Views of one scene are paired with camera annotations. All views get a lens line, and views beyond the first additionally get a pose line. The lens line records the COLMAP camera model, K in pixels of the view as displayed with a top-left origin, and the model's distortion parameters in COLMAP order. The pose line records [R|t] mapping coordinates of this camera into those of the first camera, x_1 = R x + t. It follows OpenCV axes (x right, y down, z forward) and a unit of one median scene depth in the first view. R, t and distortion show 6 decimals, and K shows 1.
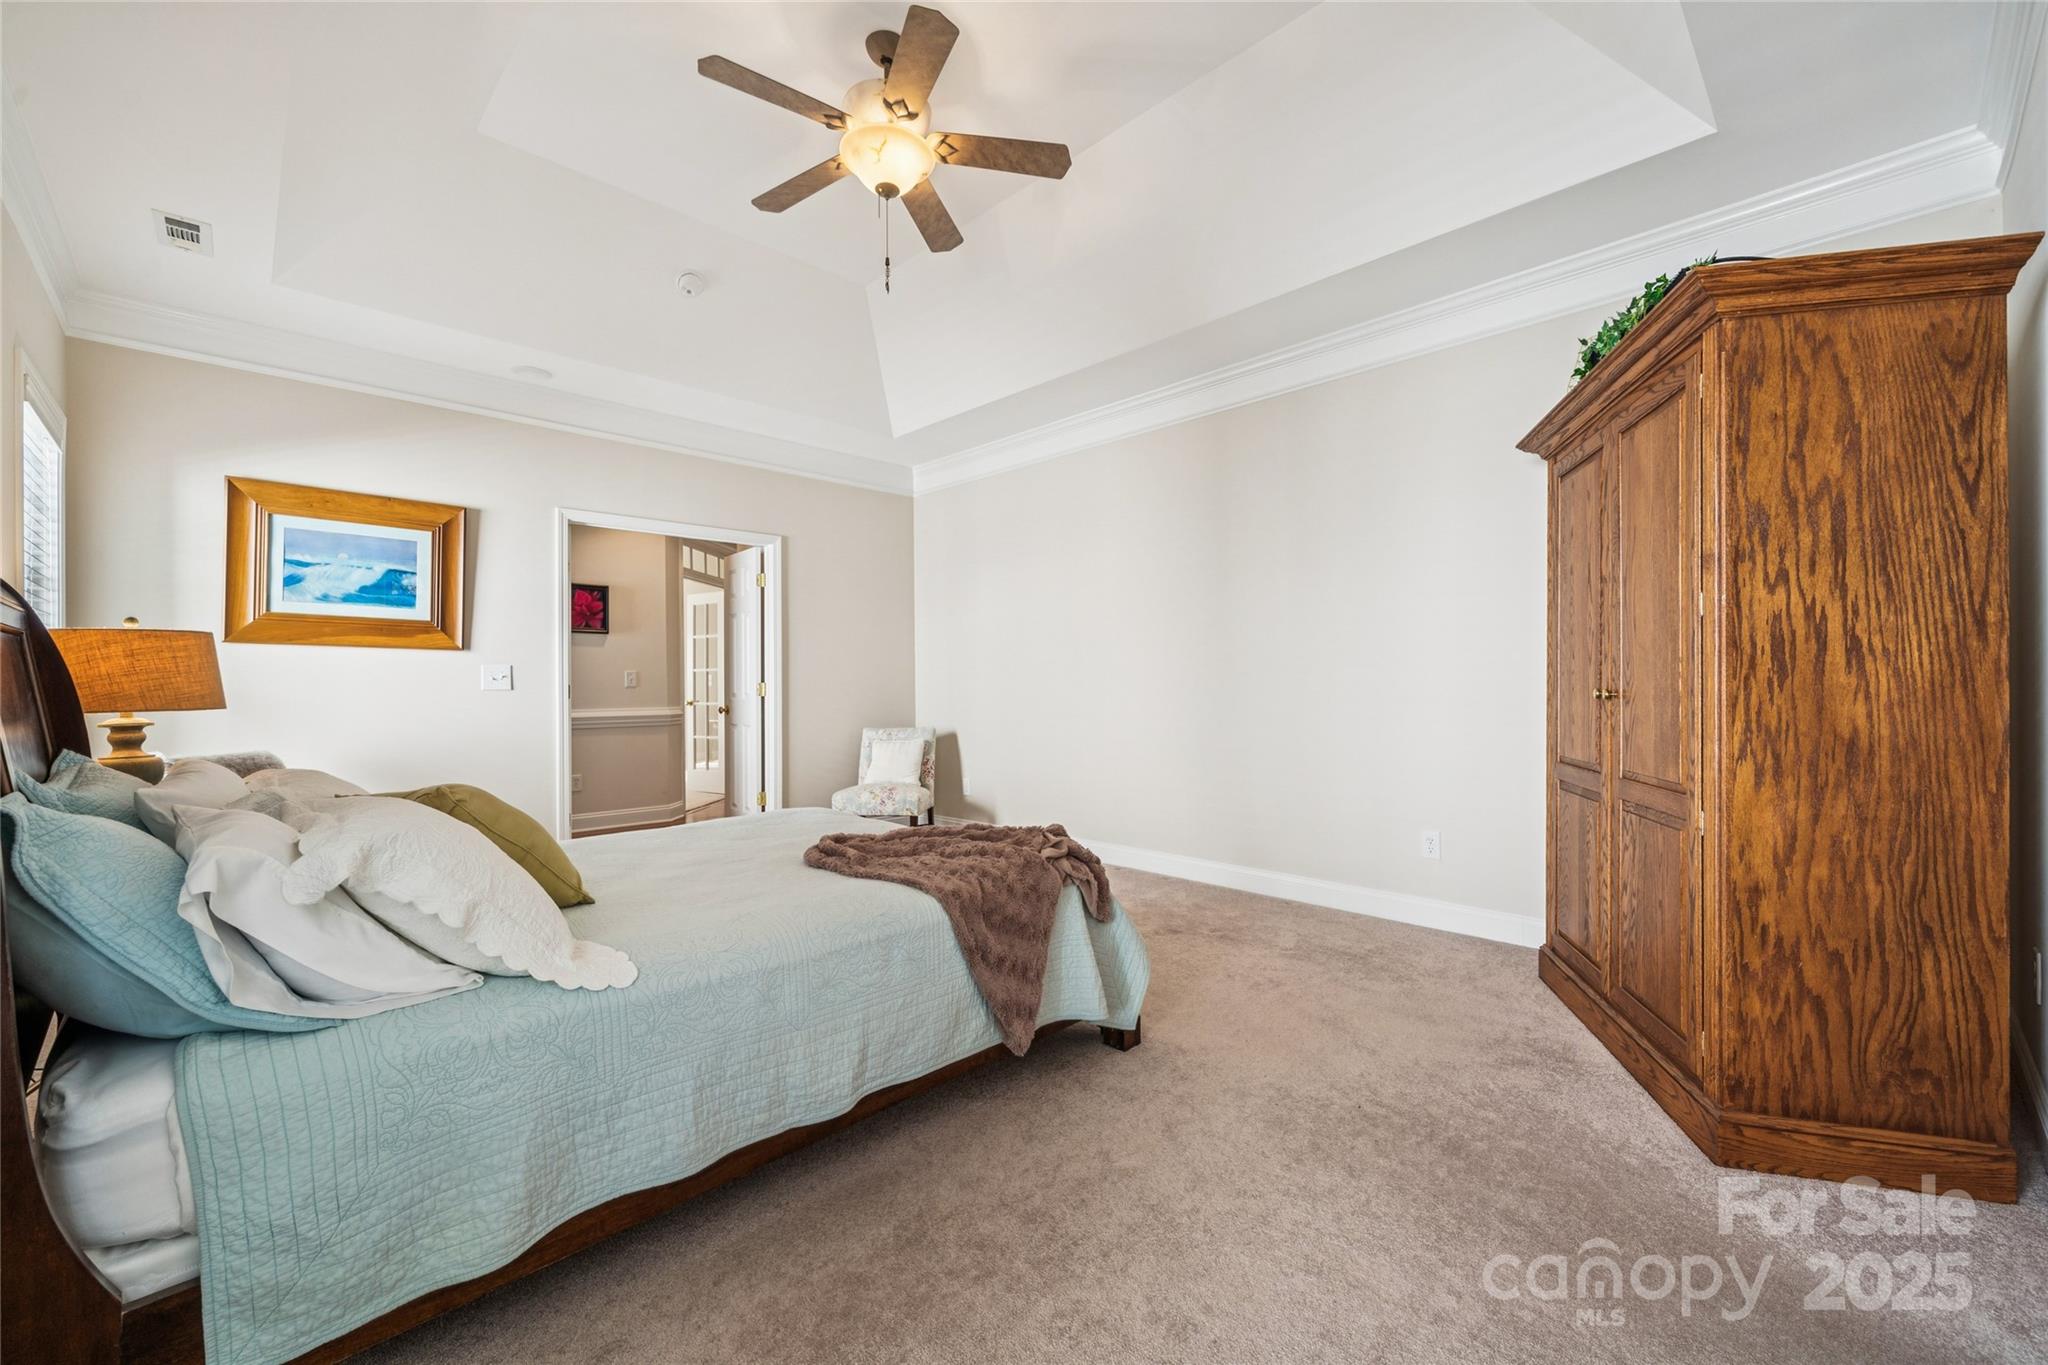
lens RADIAL K [[833.3, 0, 1024.0], [0, 833.3, 682.5], [0, 0, 1]] dist [0.000029, 0.000032]
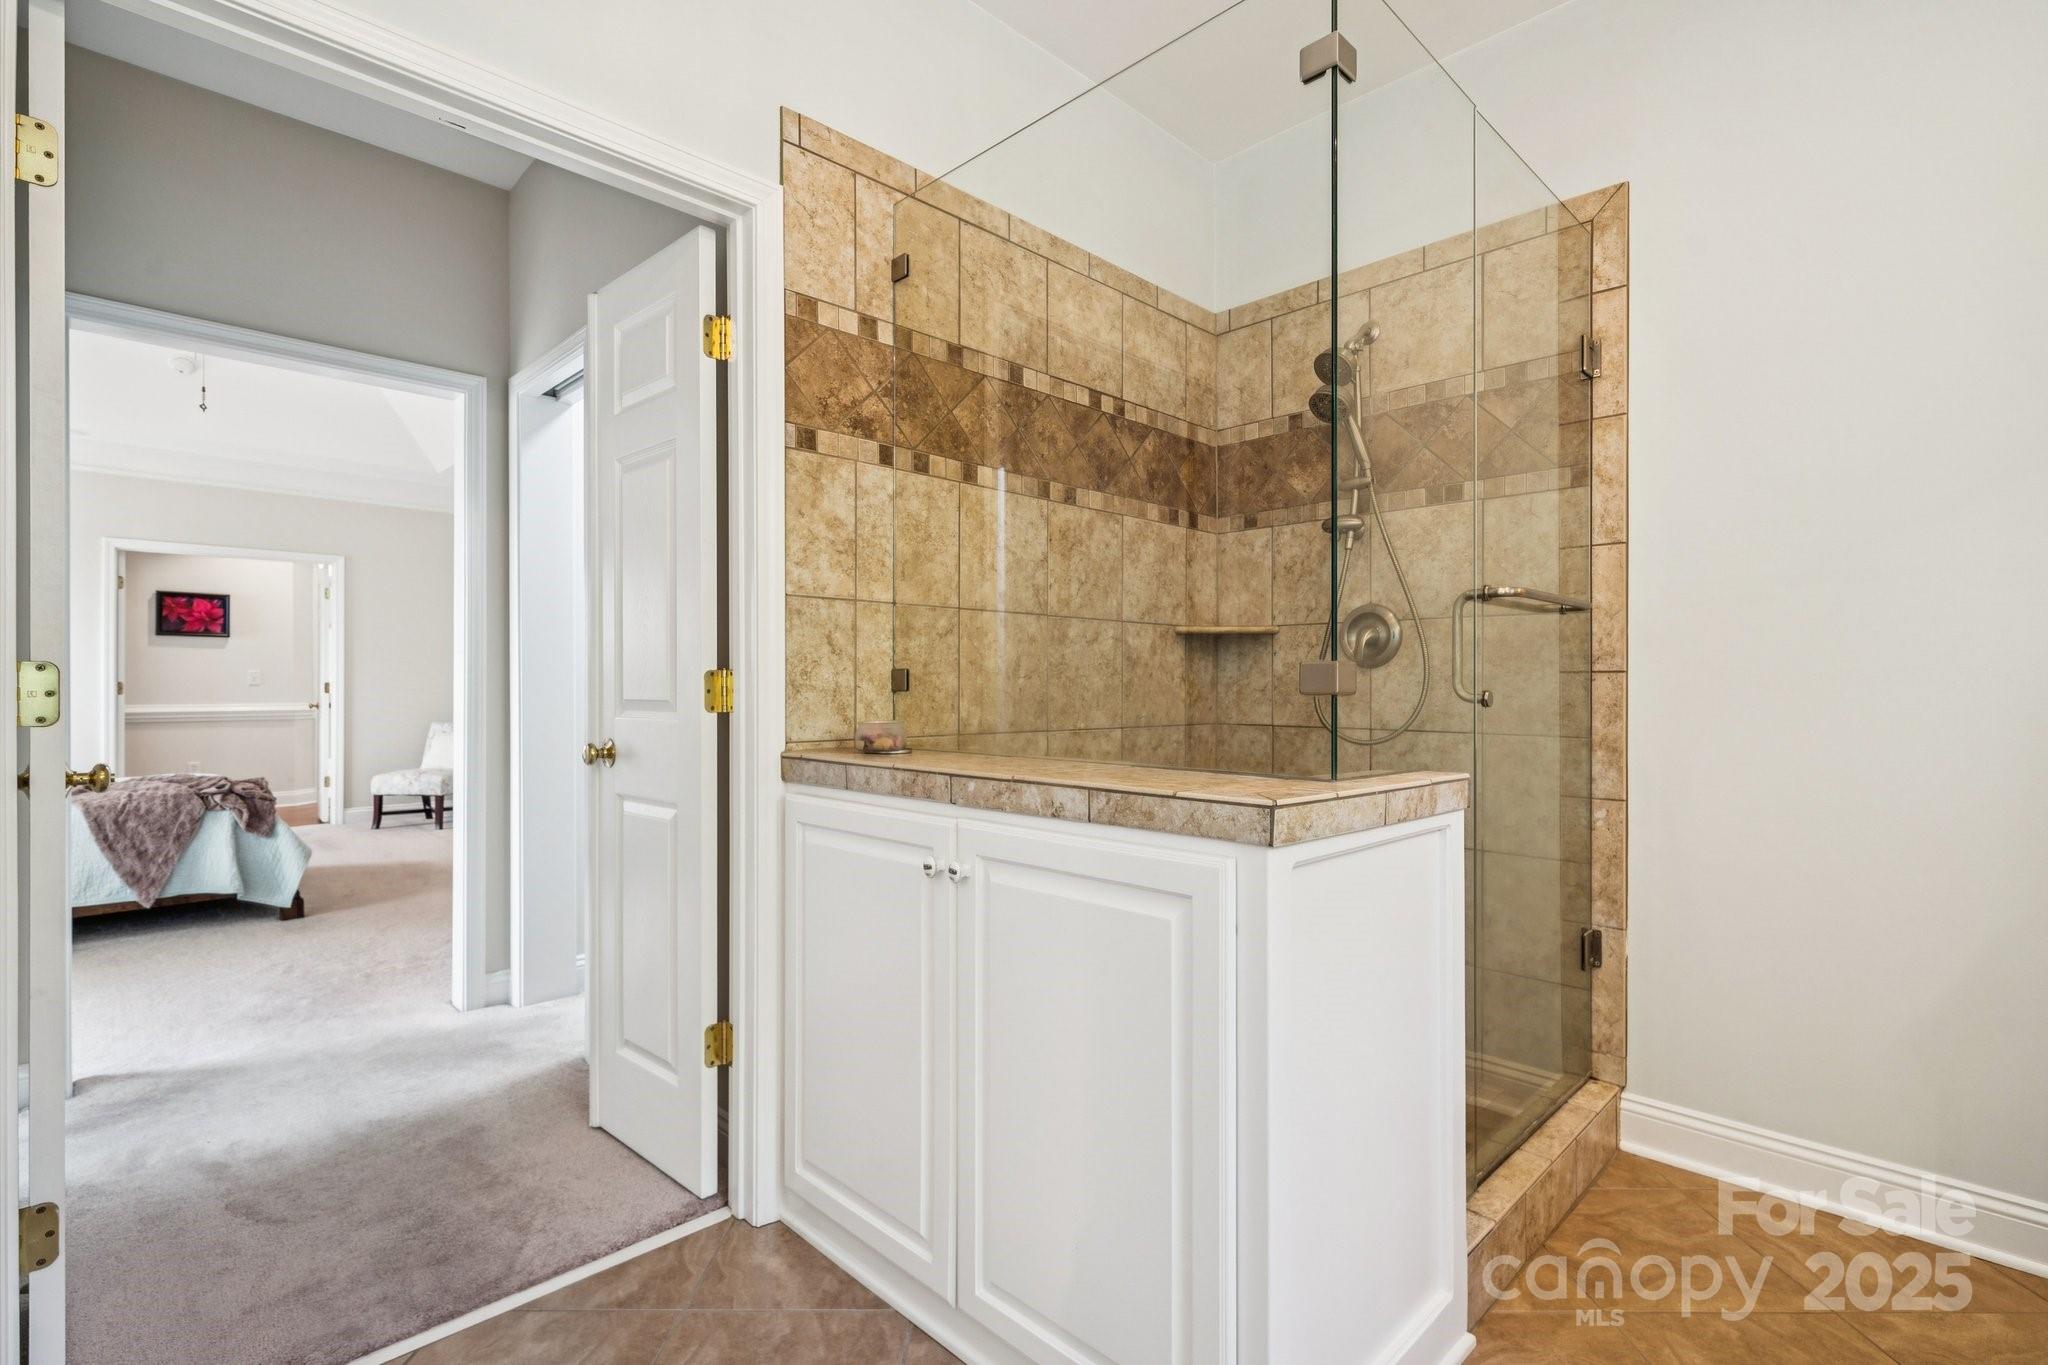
lens RADIAL K [[954.3, 0, 1024.0], [0, 954.3, 682.5], [0, 0, 1]] dist [0.000398, 0.000079]
pose [[0.999951, 0.005278, 0.008339, 1.349776], [-0.005280, 0.999986, 0.000167, -0.006837], [-0.008338, -0.000211, 0.999965, -0.718593]]
